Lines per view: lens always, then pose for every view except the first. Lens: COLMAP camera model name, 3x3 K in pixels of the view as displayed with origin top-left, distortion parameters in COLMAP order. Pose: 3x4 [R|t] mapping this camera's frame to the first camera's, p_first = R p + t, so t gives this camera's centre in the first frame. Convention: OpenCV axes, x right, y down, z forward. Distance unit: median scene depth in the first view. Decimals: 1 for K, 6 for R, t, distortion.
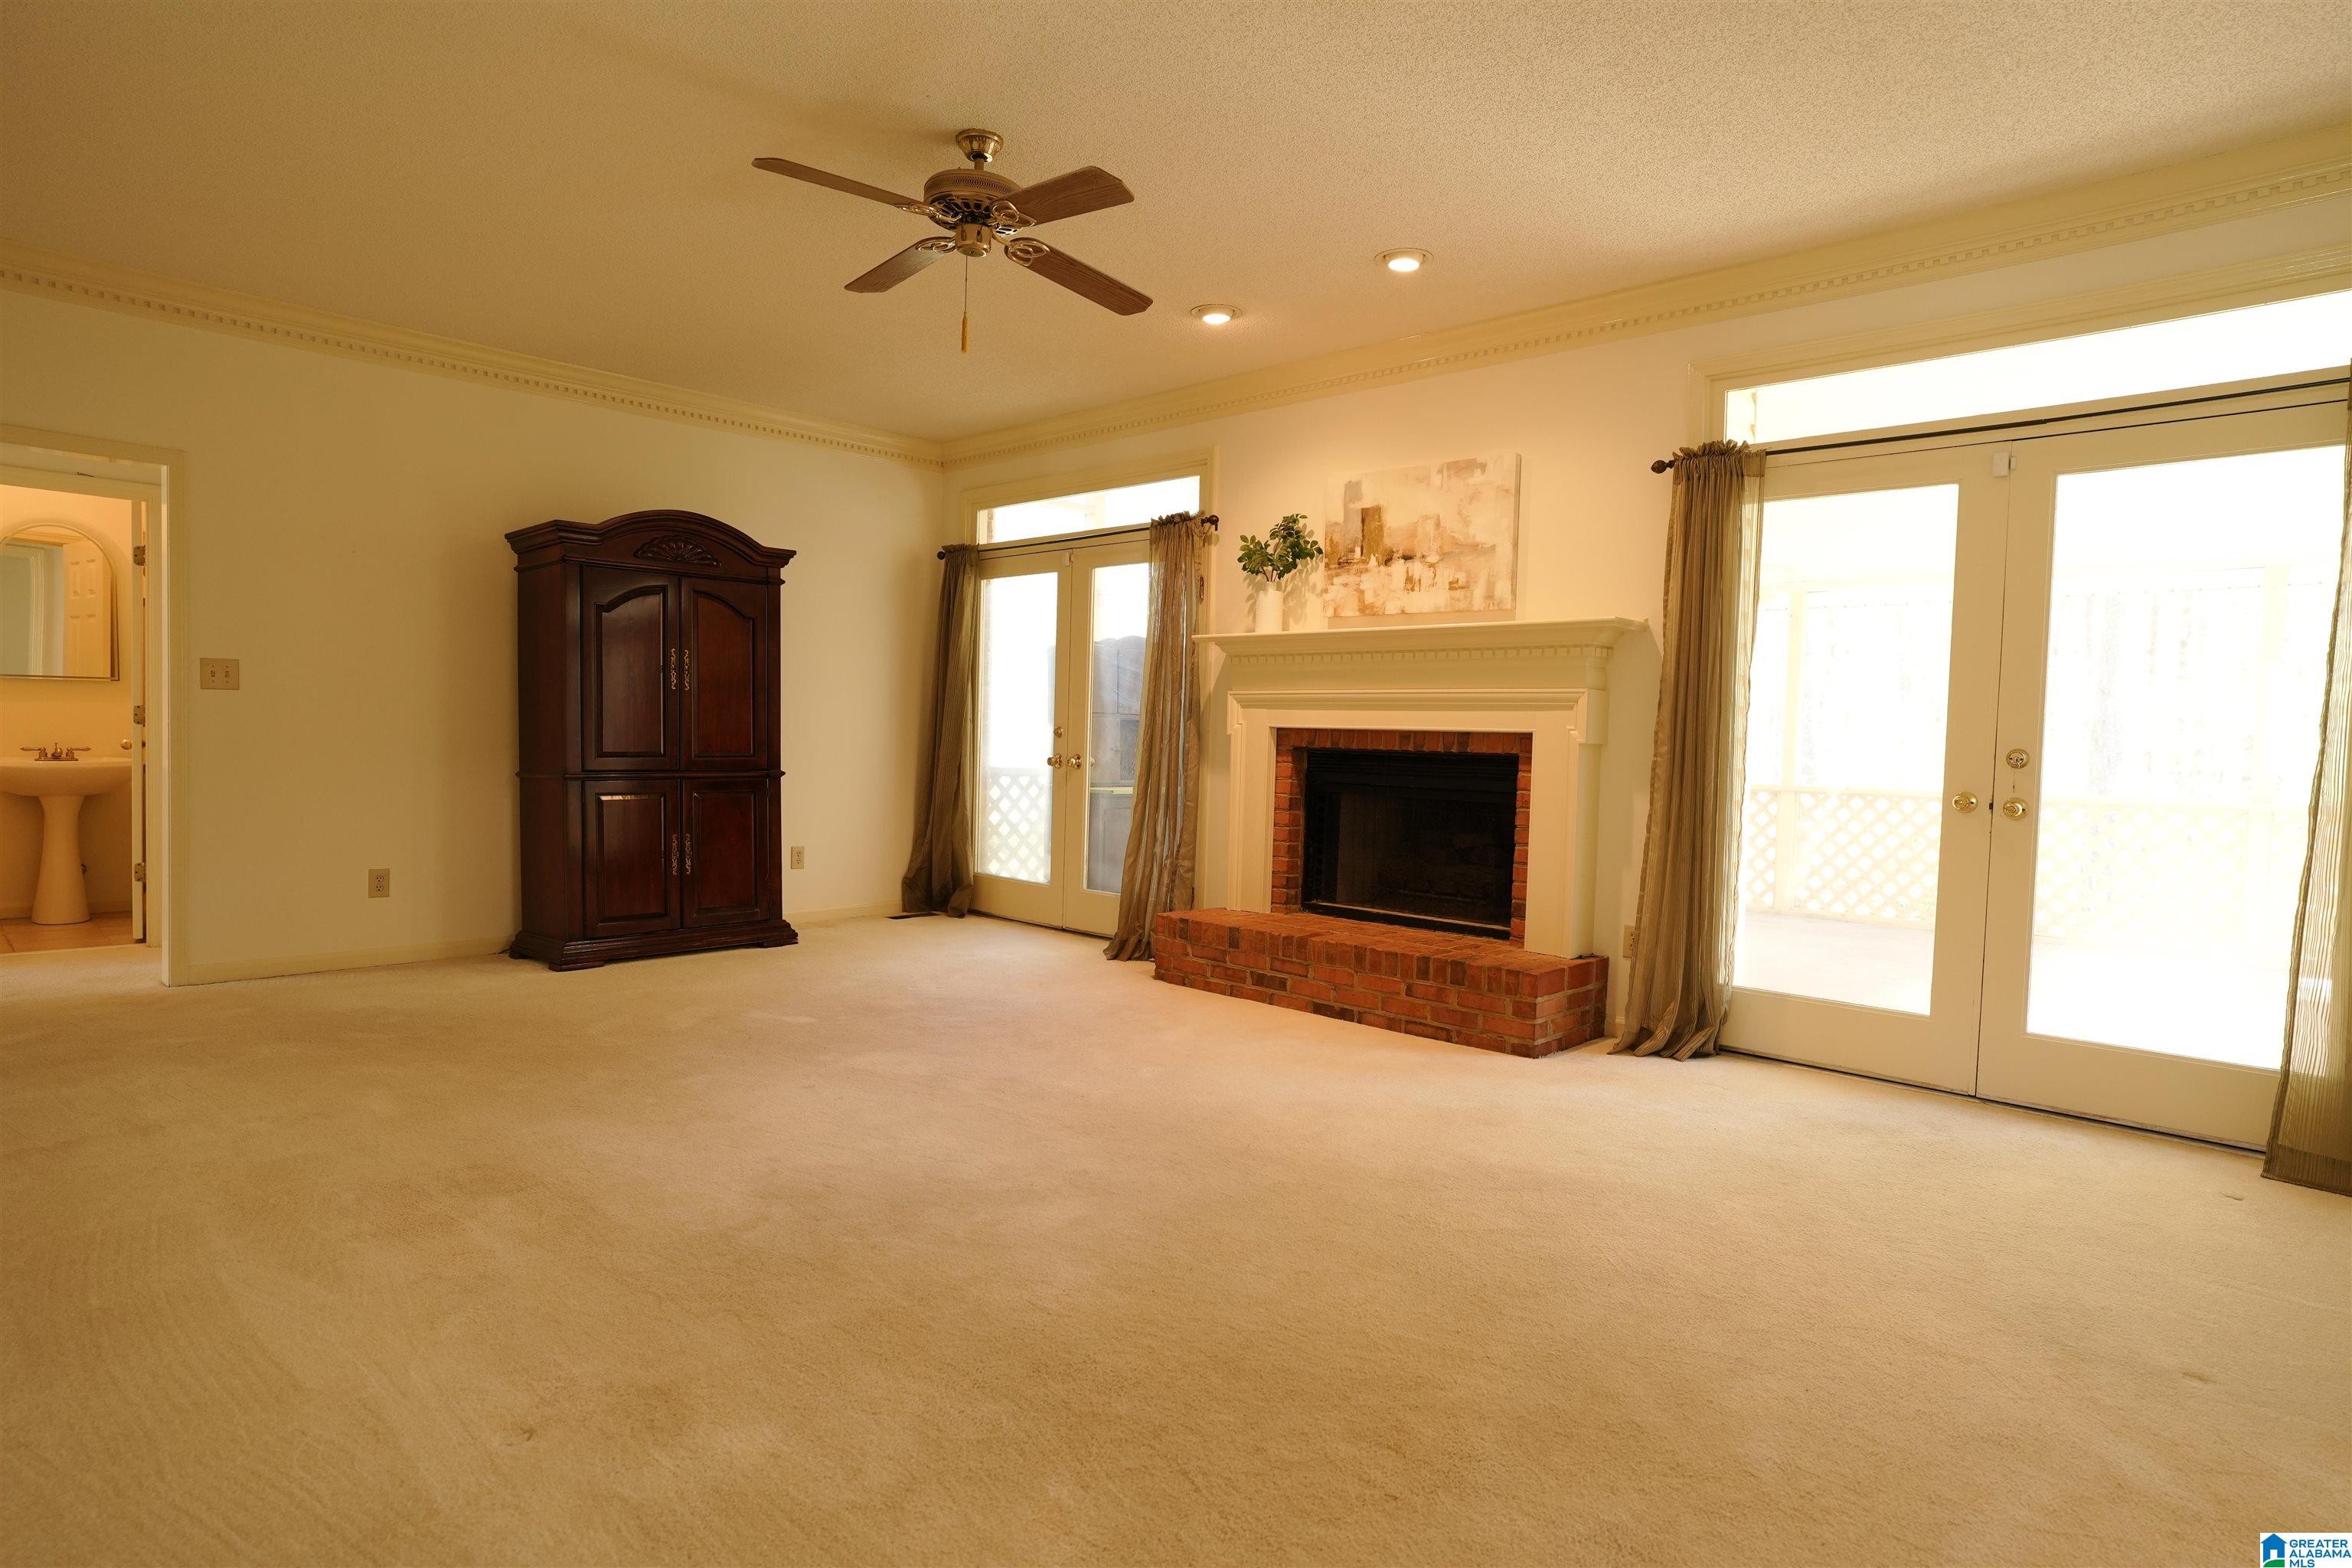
lens RADIAL K [[1278.5, 0, 1176.0], [0, 1278.5, 784.0], [0, 0, 1]] dist [-0.051665, 0.039408]
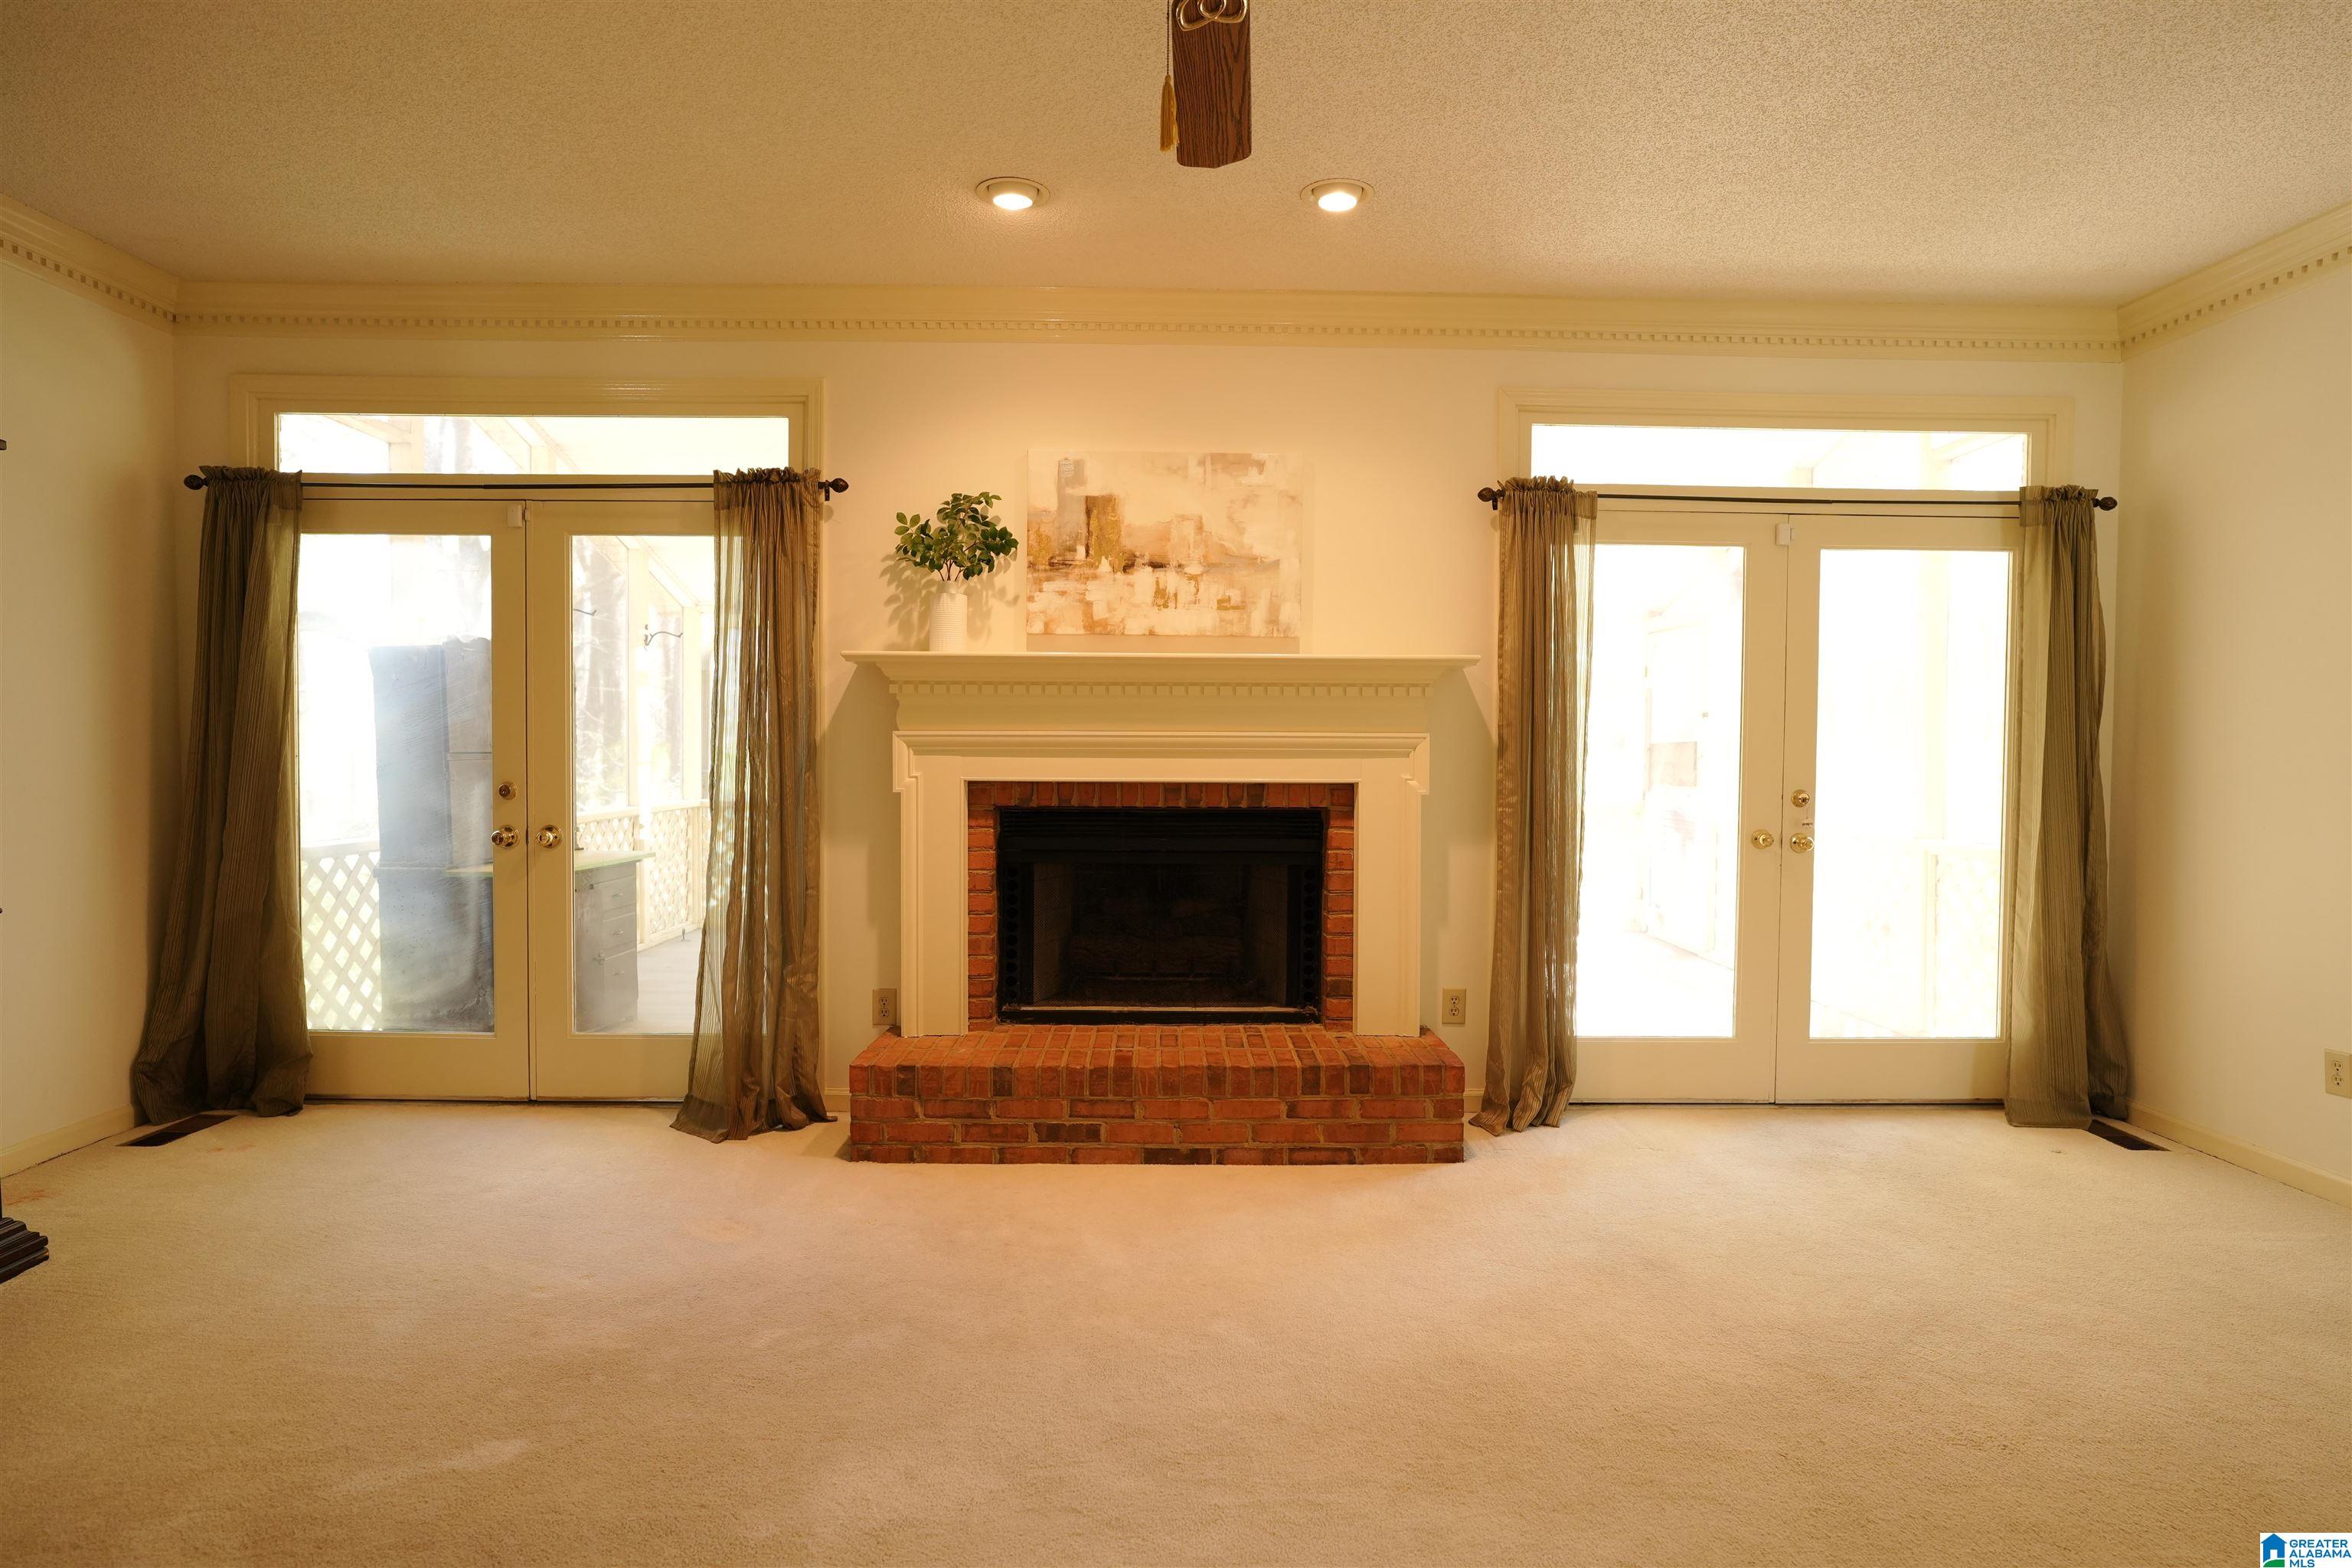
lens RADIAL K [[1278.5, 0, 1176.0], [0, 1278.5, 784.0], [0, 0, 1]] dist [-0.051665, 0.039408]
pose [[0.714214, -0.042585, 0.698631, -0.381418], [0.039522, 0.999009, 0.020490, -0.057348], [-0.698811, 0.012977, 0.715189, 0.427307]]
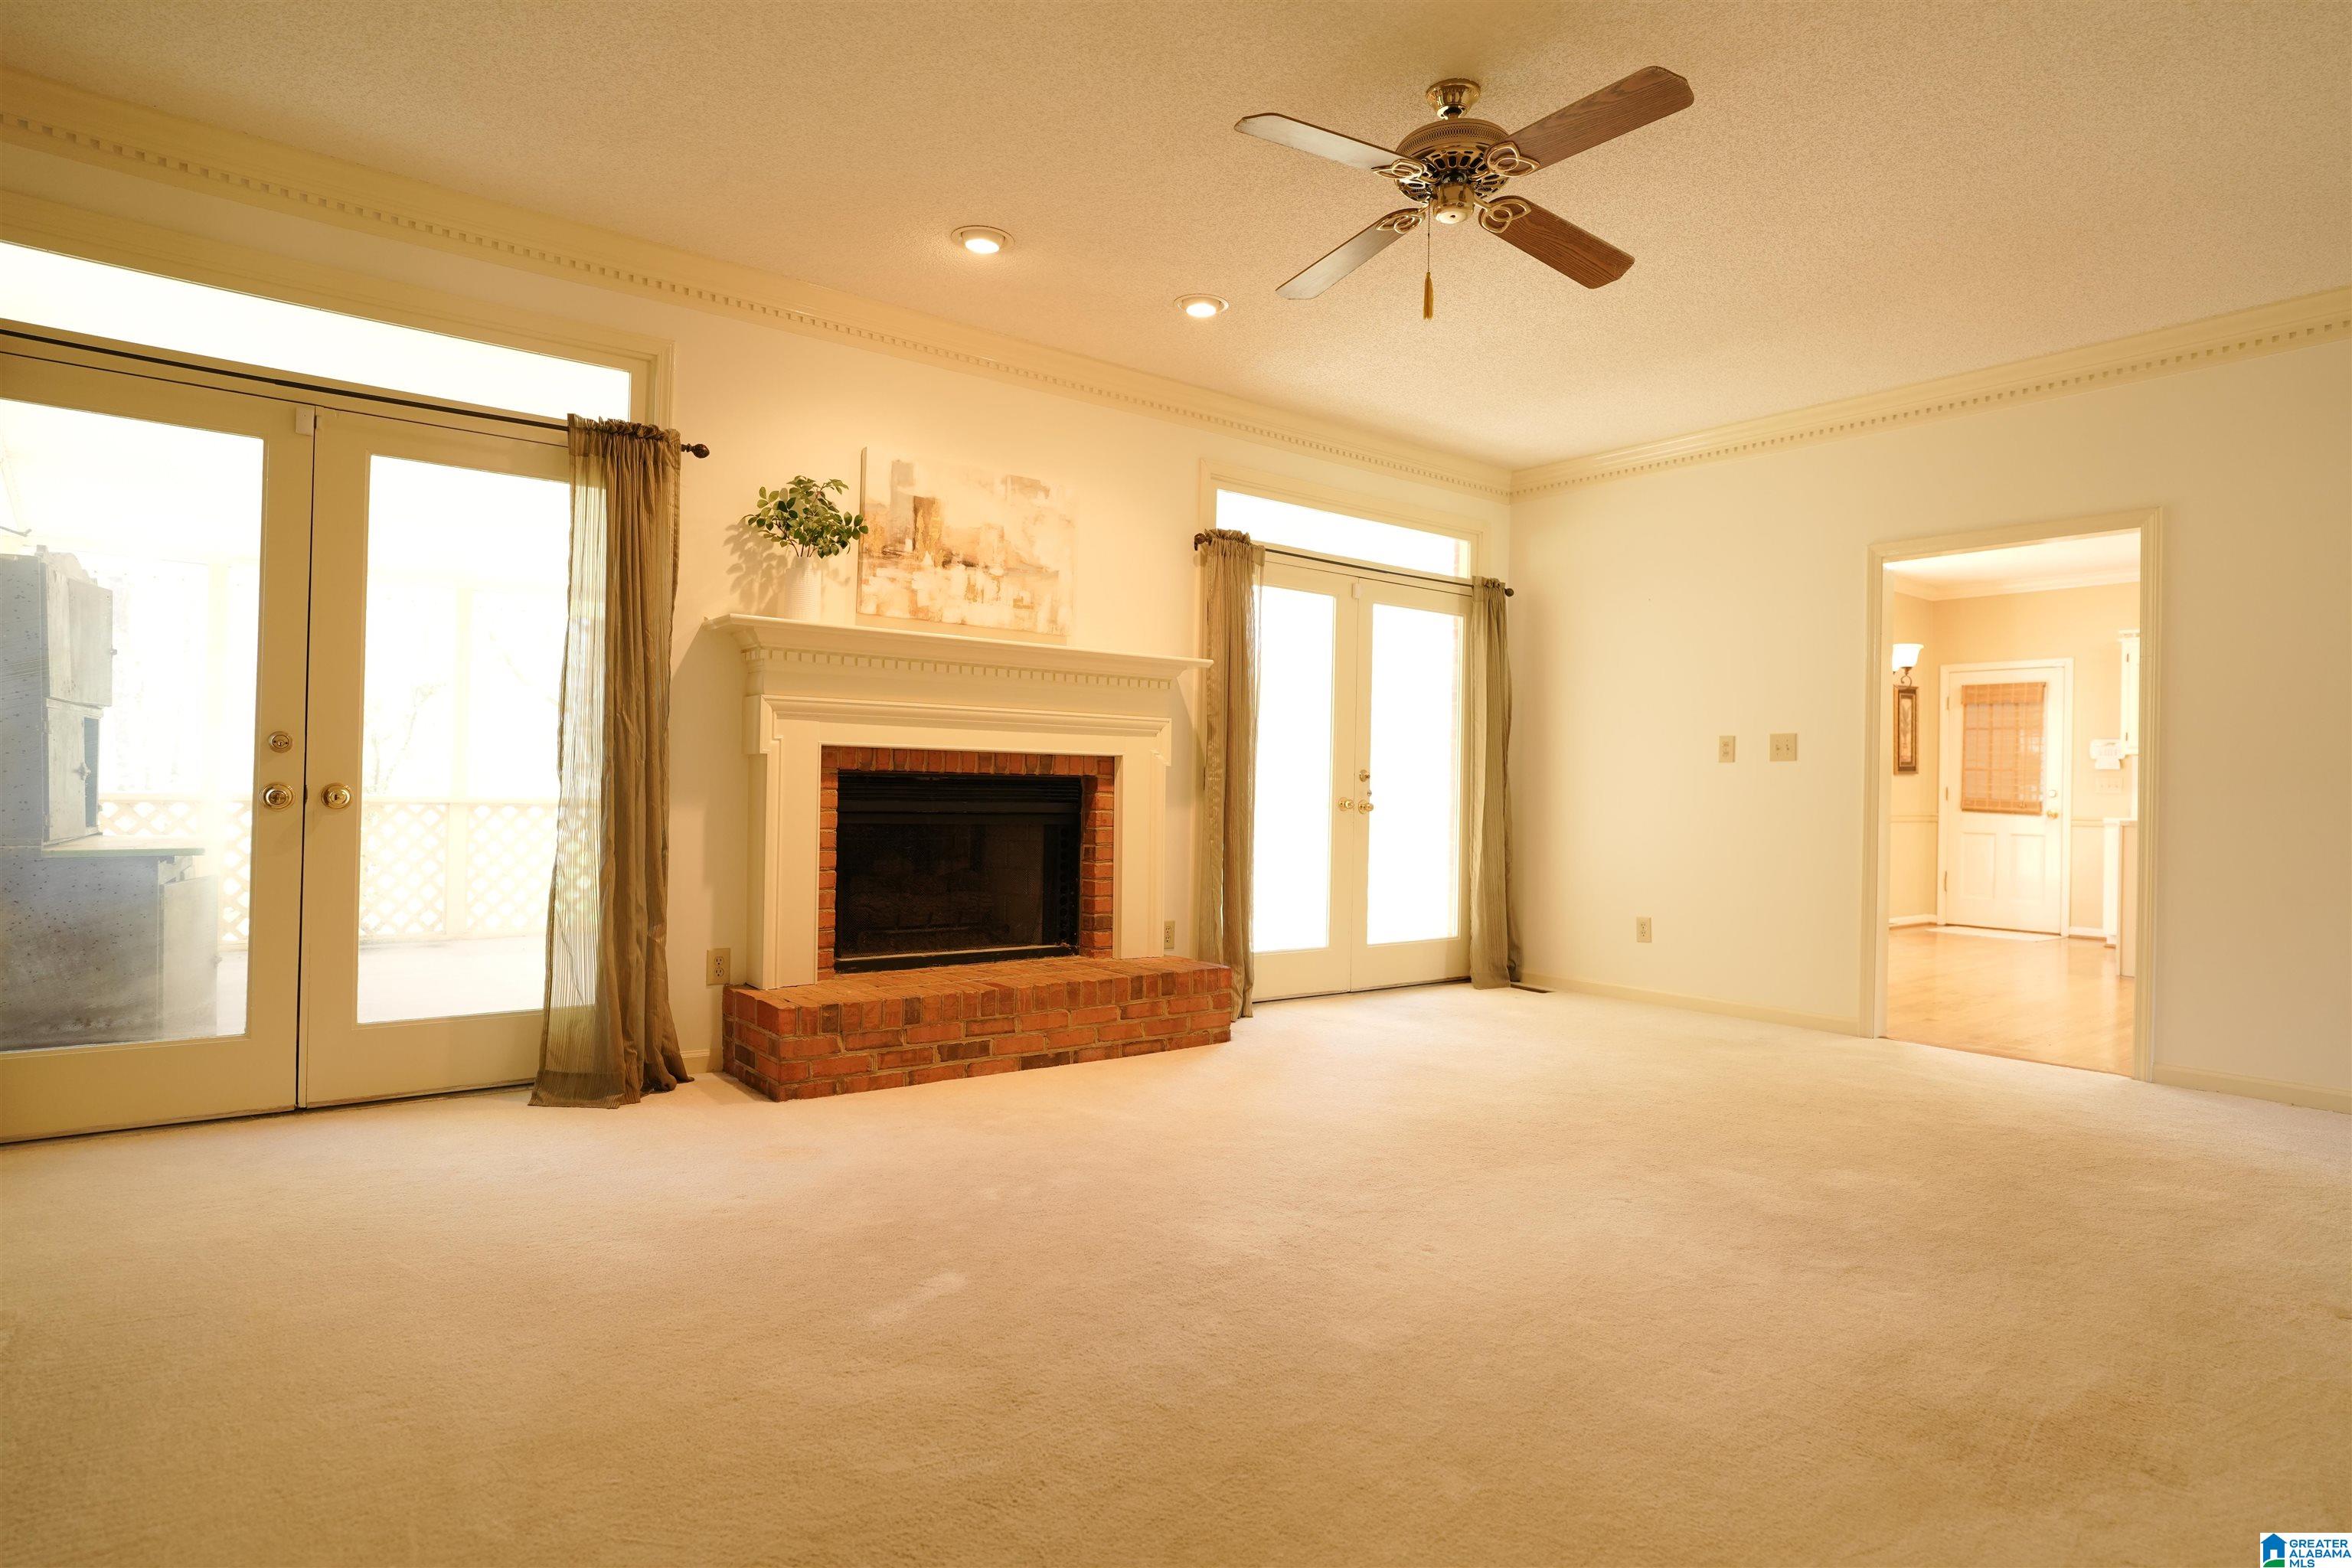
lens RADIAL K [[1278.5, 0, 1176.0], [0, 1278.5, 784.0], [0, 0, 1]] dist [-0.051665, 0.039408]
pose [[0.156117, -0.022428, 0.987484, -0.721862], [0.020430, 0.999602, 0.019473, -0.033939], [-0.987527, 0.017134, 0.156513, 0.721495]]
